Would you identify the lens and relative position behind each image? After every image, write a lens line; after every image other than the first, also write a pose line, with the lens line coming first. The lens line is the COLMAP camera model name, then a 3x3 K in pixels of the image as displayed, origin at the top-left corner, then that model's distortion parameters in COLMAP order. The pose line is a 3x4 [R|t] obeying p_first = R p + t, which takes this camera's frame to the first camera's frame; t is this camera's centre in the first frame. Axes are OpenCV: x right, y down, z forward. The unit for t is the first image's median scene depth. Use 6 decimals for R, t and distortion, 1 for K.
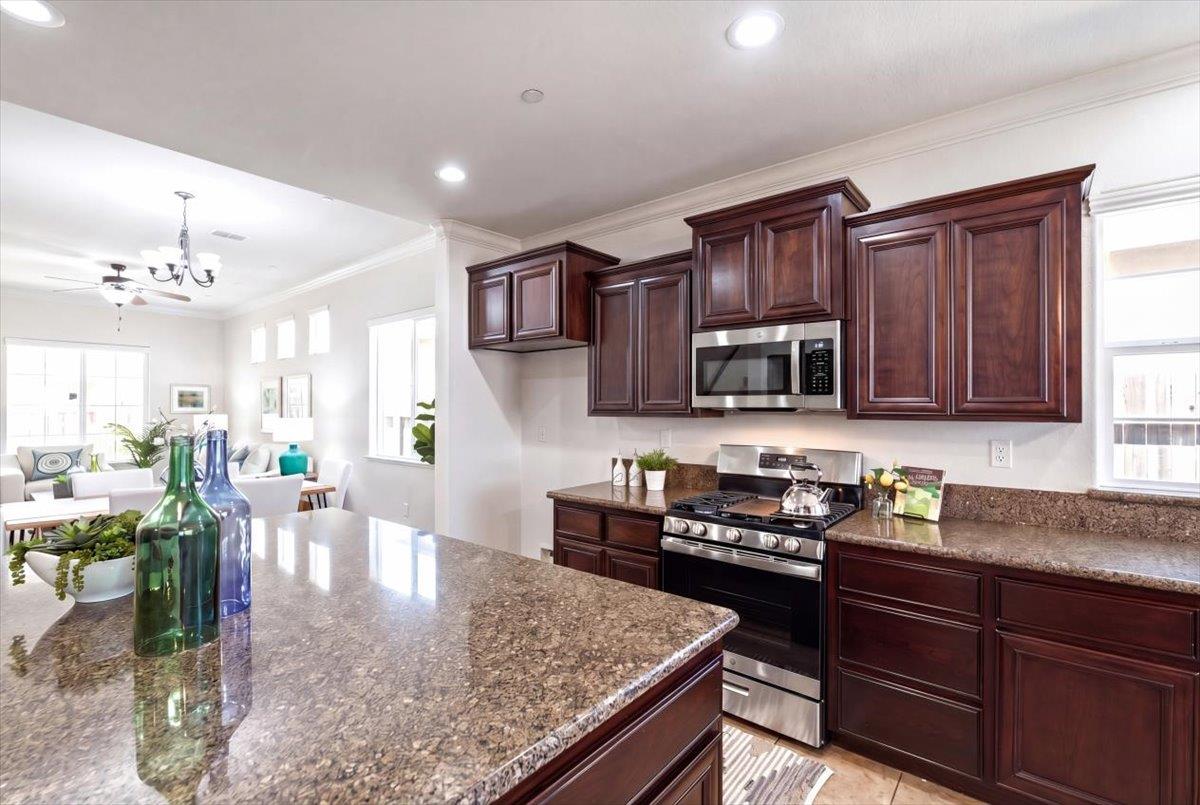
lens RADIAL K [[538.3, 0, 581.4], [0, 538.3, 406.5], [0, 0, 1]] dist [-0.001580, 0.000033]
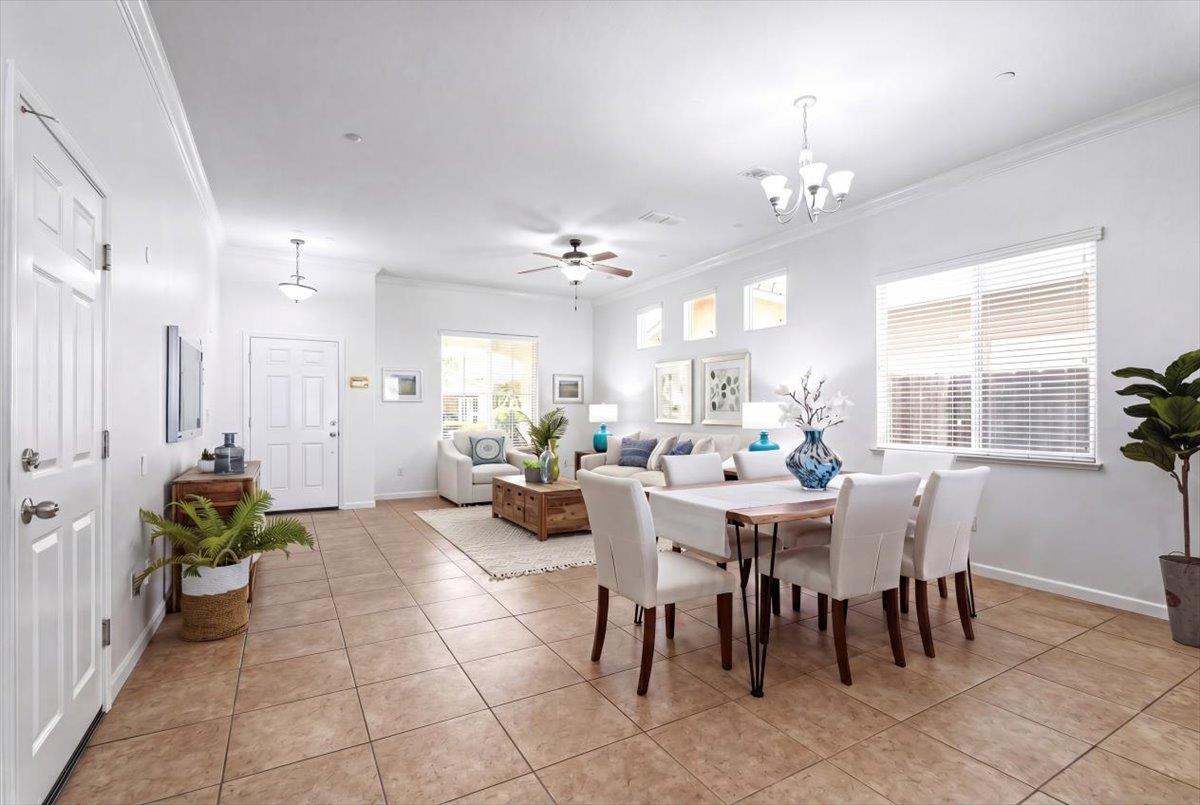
lens RADIAL K [[560.3, 0, 600.0], [0, 560.3, 402.5], [0, 0, 1]] dist [-0.001062, -0.000134]
pose [[0.942984, -0.003956, -0.332815, -0.940075], [-0.000131, 0.999925, -0.012256, 0.063370], [0.332838, 0.011600, 0.942913, 0.173386]]
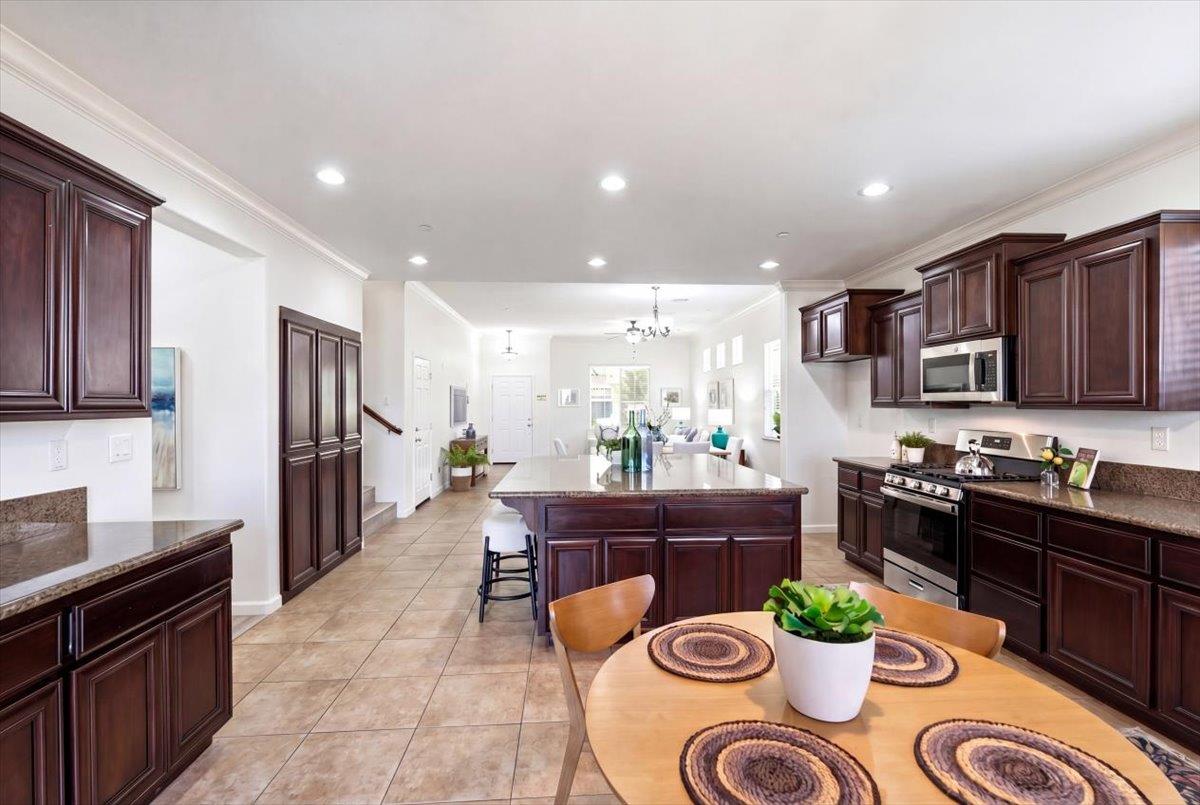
lens RADIAL K [[527.9, 0, 600.0], [0, 527.9, 402.5], [0, 0, 1]] dist [-0.000436, -0.000004]
pose [[0.696326, -0.003595, -0.717717, 0.543806], [0.003840, 0.999992, -0.001283, 0.003797], [0.717716, -0.001863, 0.696334, -0.503662]]
